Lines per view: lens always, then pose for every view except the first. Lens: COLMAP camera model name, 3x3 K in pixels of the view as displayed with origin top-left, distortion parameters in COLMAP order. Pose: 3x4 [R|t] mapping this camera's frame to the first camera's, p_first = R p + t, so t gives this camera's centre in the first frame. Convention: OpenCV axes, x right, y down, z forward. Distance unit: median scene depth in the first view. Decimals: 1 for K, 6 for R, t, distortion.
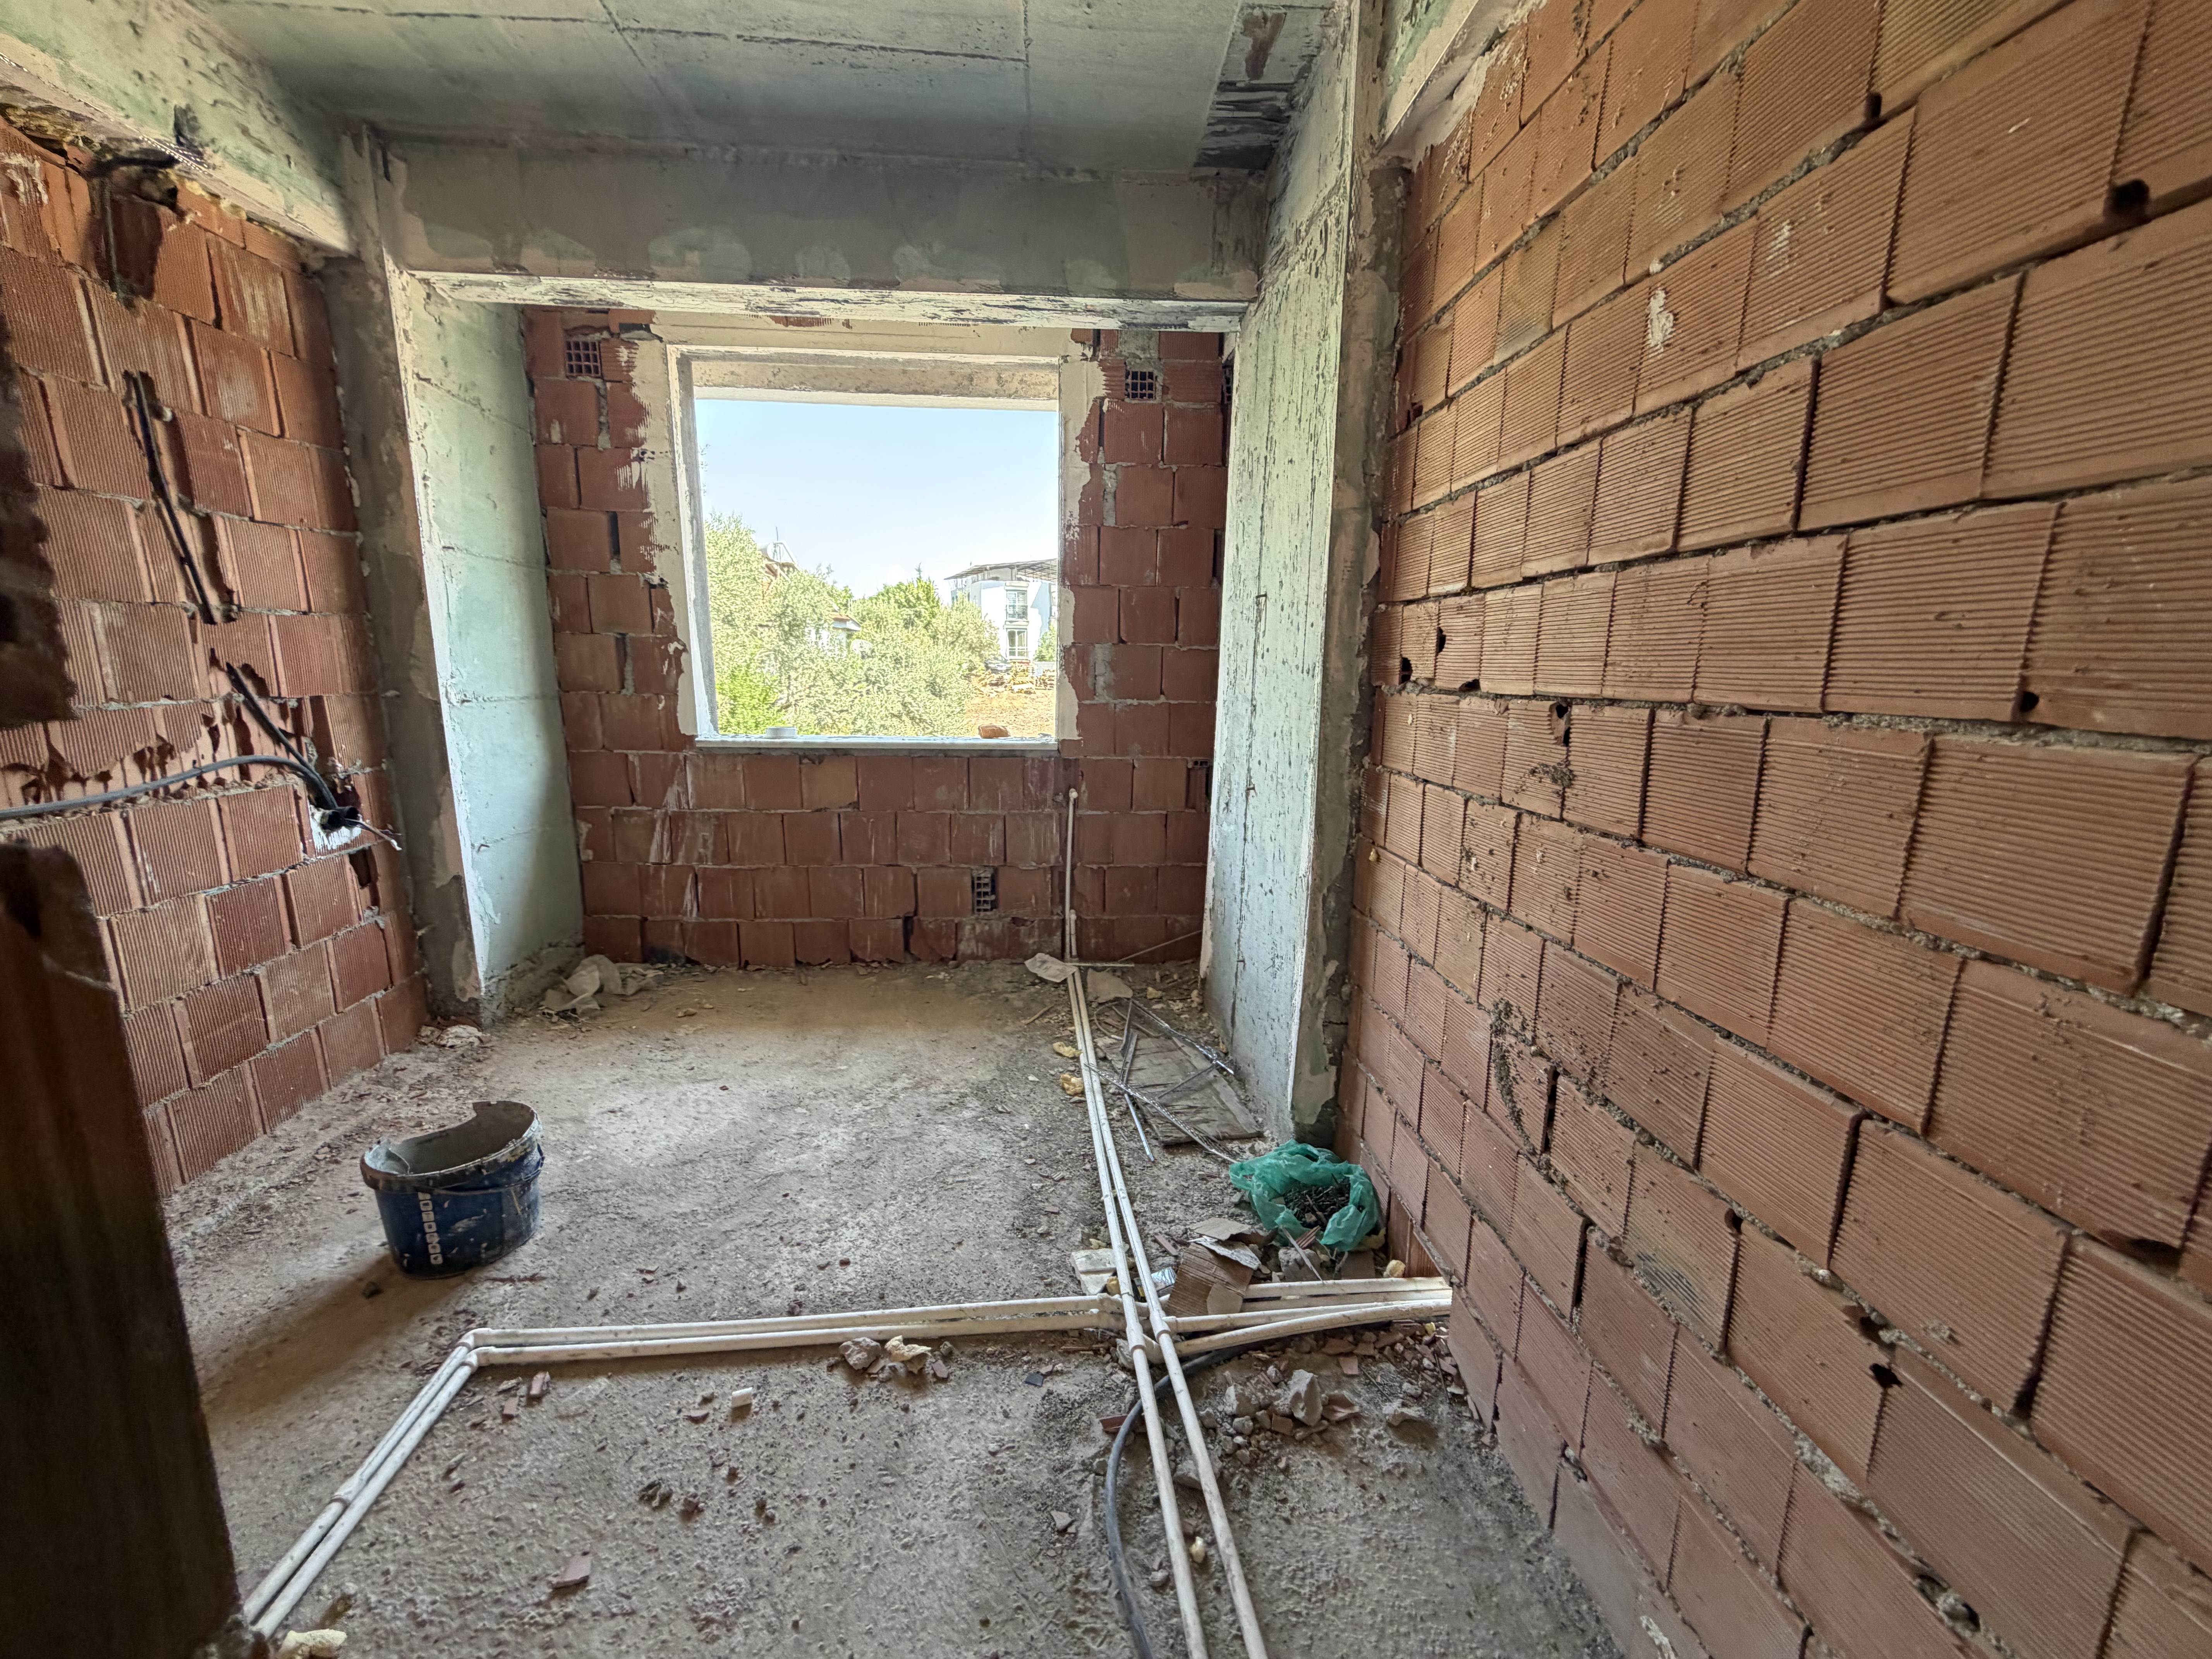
lens RADIAL K [[879.9, 0, 1100.9], [0, 879.9, 833.1], [0, 0, 1]] dist [0.001417, -0.000095]
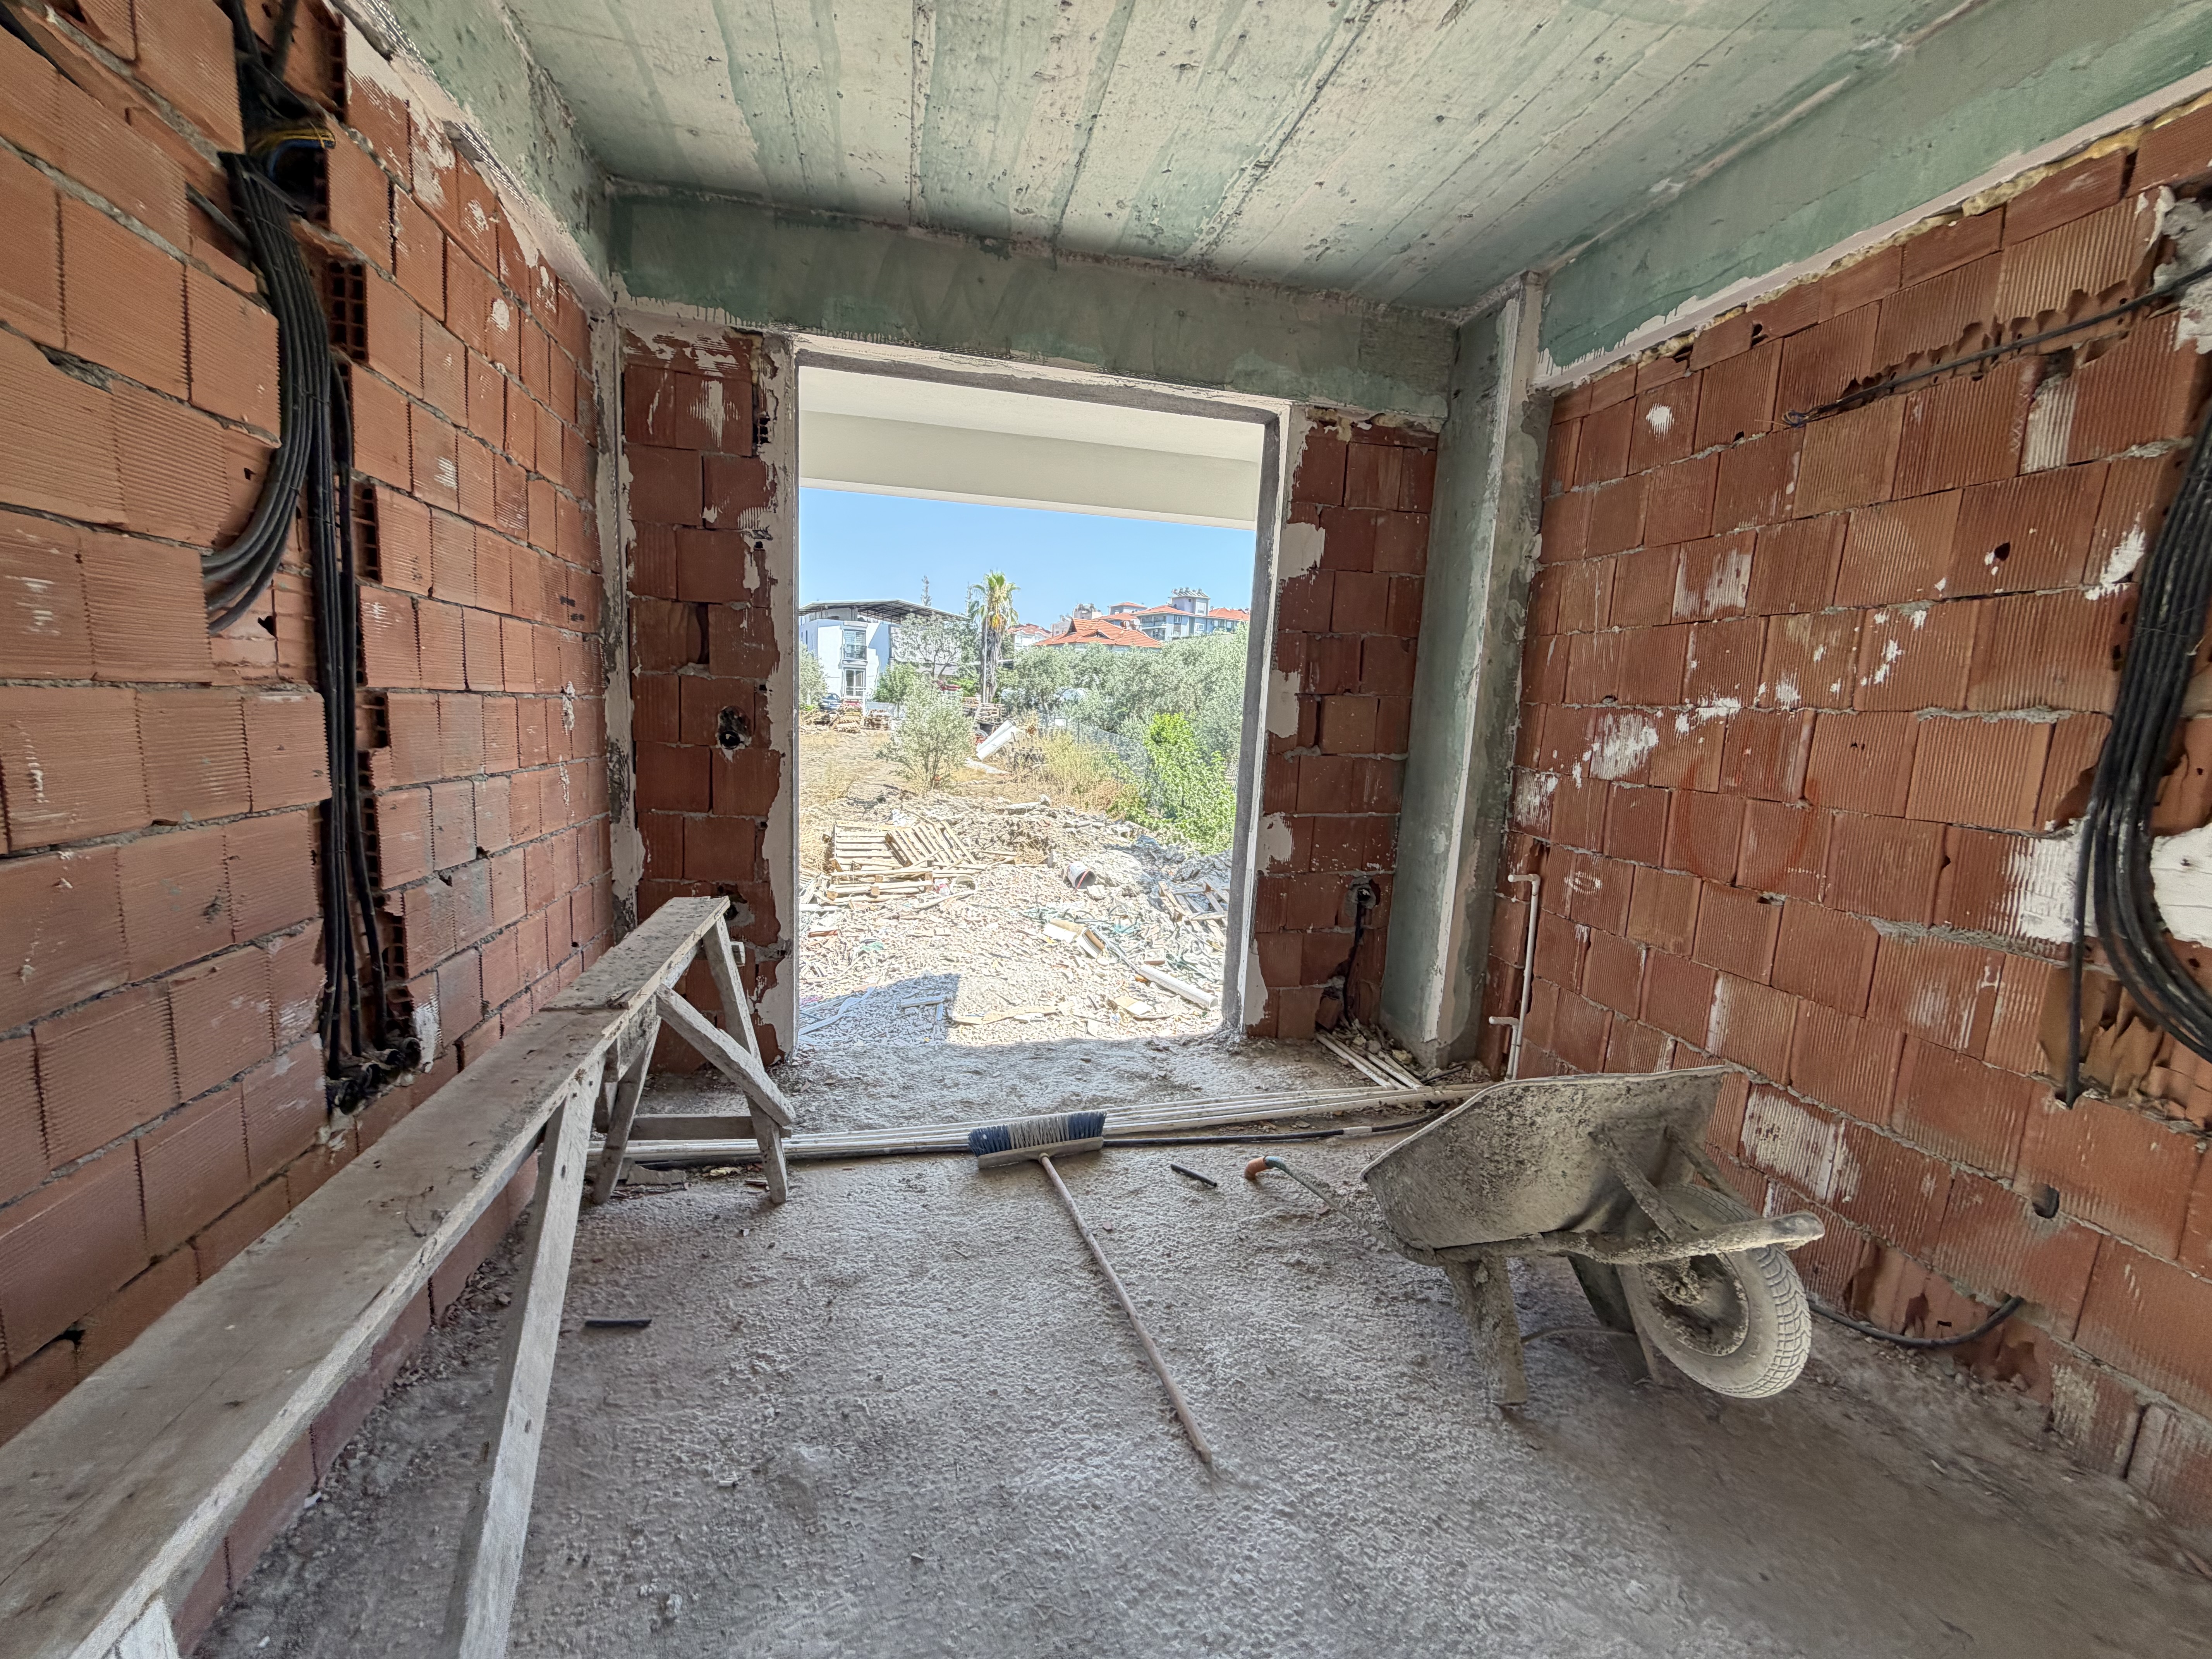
lens RADIAL K [[890.4, 0, 1093.5], [0, 890.4, 831.1], [0, 0, 1]] dist [-0.001580, 0.000367]
pose [[0.988591, 0.014497, 0.149925, 0.730935], [-0.006170, 0.998420, -0.055856, 0.080078], [-0.150498, 0.054294, 0.987118, -0.316010]]
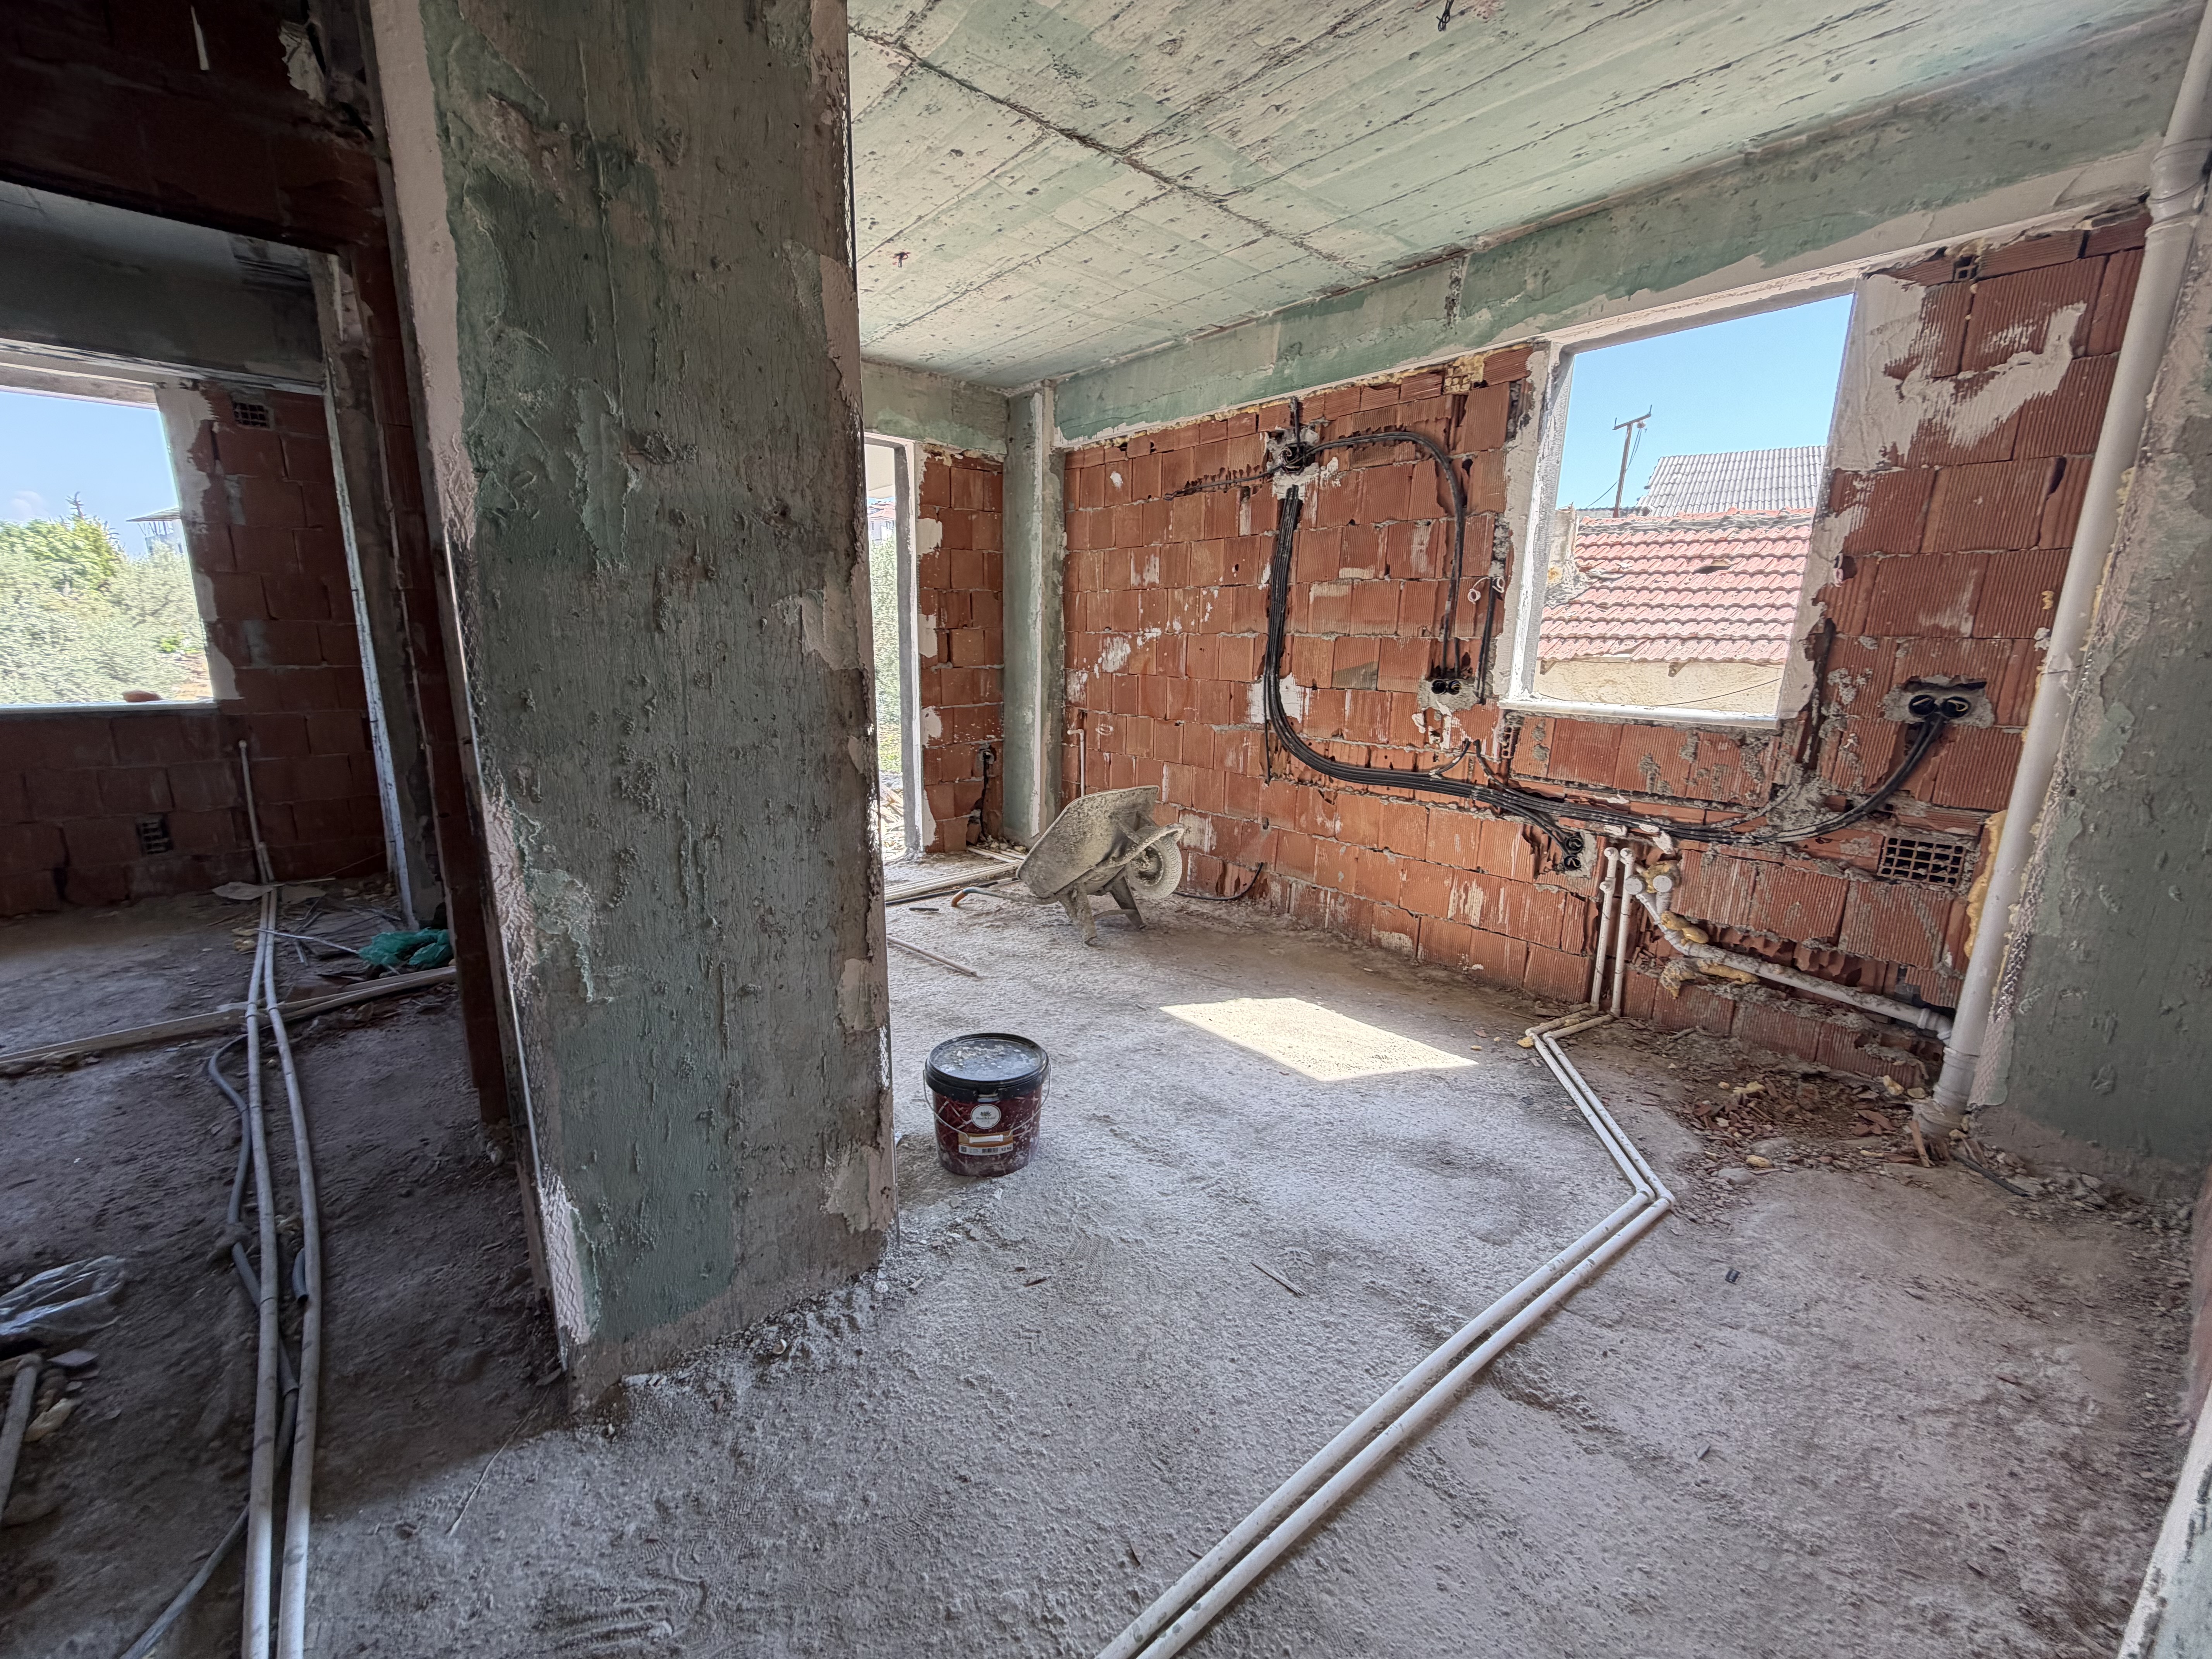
lens RADIAL K [[880.8, 0, 1100.3], [0, 880.8, 831.0], [0, 0, 1]] dist [0.003327, -0.000170]
pose [[0.805176, -0.125607, 0.579581, 0.283398], [0.112131, 0.991929, 0.059195, 0.190567], [-0.582338, 0.017326, 0.812762, -0.955808]]
